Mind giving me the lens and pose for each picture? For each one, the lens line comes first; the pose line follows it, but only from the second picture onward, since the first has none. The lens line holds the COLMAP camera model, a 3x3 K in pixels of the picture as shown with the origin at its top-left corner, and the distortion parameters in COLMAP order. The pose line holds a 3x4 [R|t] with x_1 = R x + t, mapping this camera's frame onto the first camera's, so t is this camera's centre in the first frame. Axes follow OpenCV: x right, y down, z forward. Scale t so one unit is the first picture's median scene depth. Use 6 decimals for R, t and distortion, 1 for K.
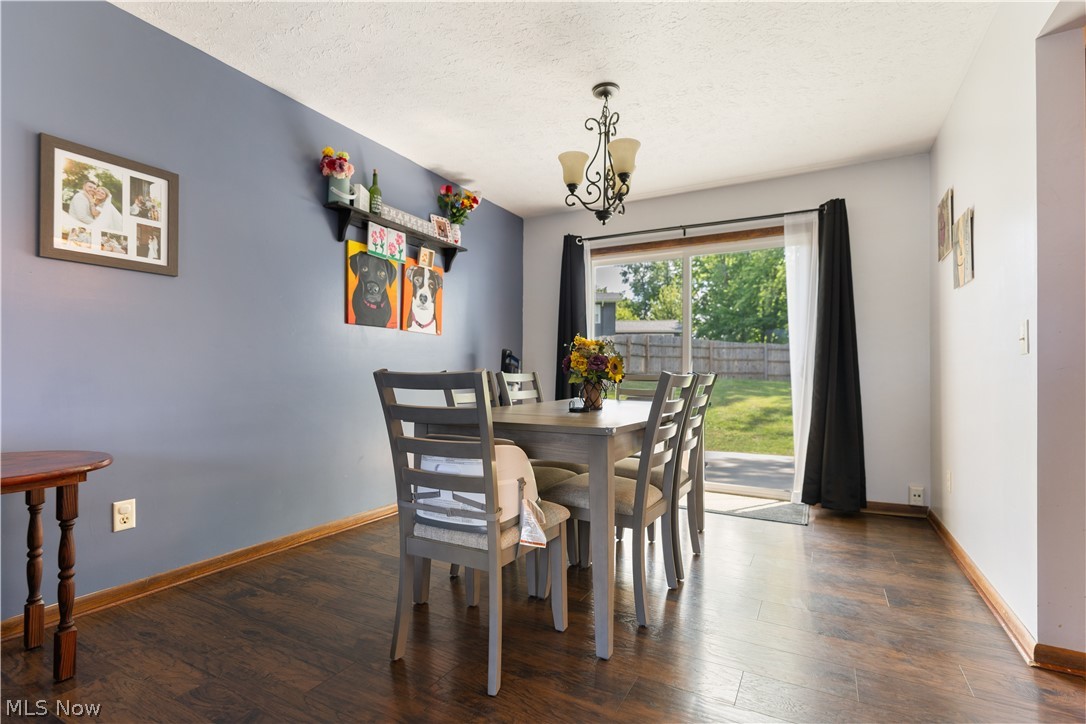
lens RADIAL K [[521.5, 0, 544.5], [0, 521.5, 368.5], [0, 0, 1]] dist [0.005649, 0.000382]
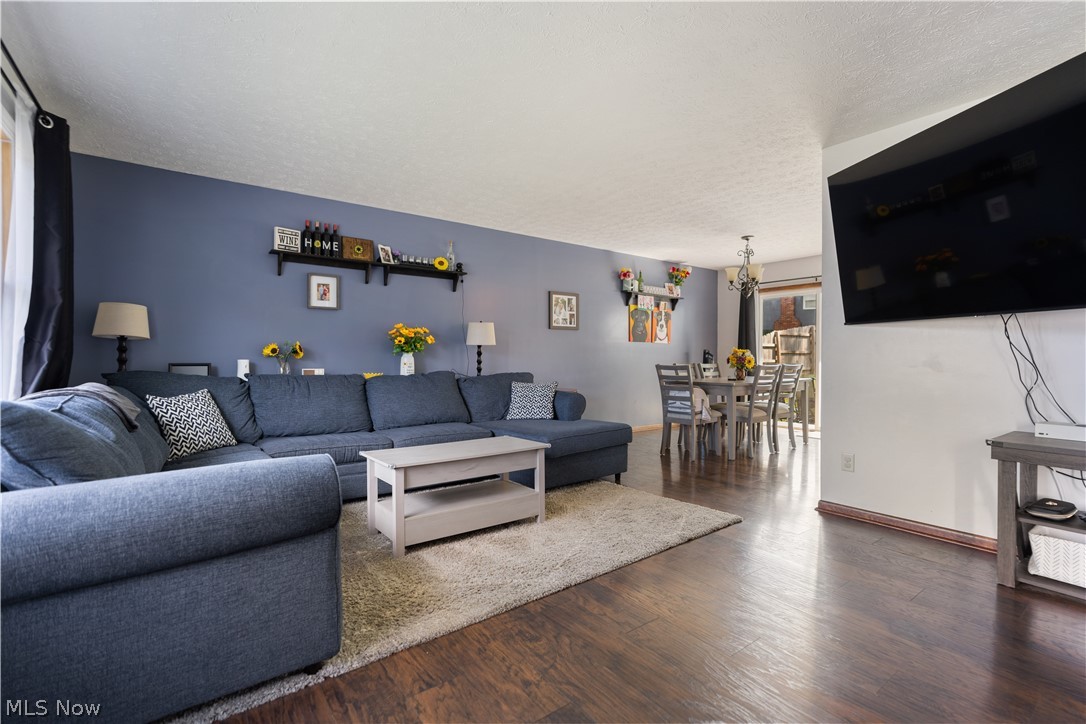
lens RADIAL K [[494.4, 0, 543.6], [0, 494.4, 356.9], [0, 0, 1]] dist [-0.006232, 0.001396]
pose [[0.911650, -0.004208, -0.410947, 0.159572], [0.006826, 0.999965, 0.004905, -0.031815], [0.410912, -0.007277, 0.911646, -1.087953]]
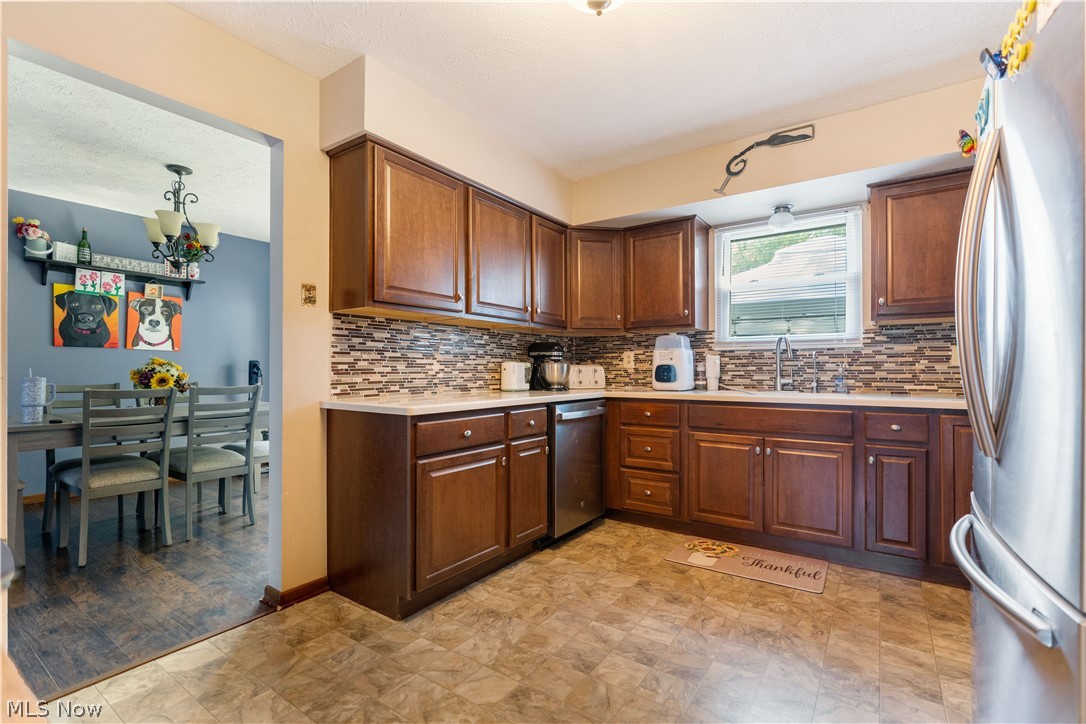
lens RADIAL K [[494.4, 0, 542.6], [0, 494.4, 363.7], [0, 0, 1]] dist [-0.006232, 0.001396]
pose [[0.995162, -0.010164, -0.097721, 0.962006], [0.009861, 0.999945, -0.003574, -0.024322], [0.097752, 0.002593, 0.995207, -0.122904]]
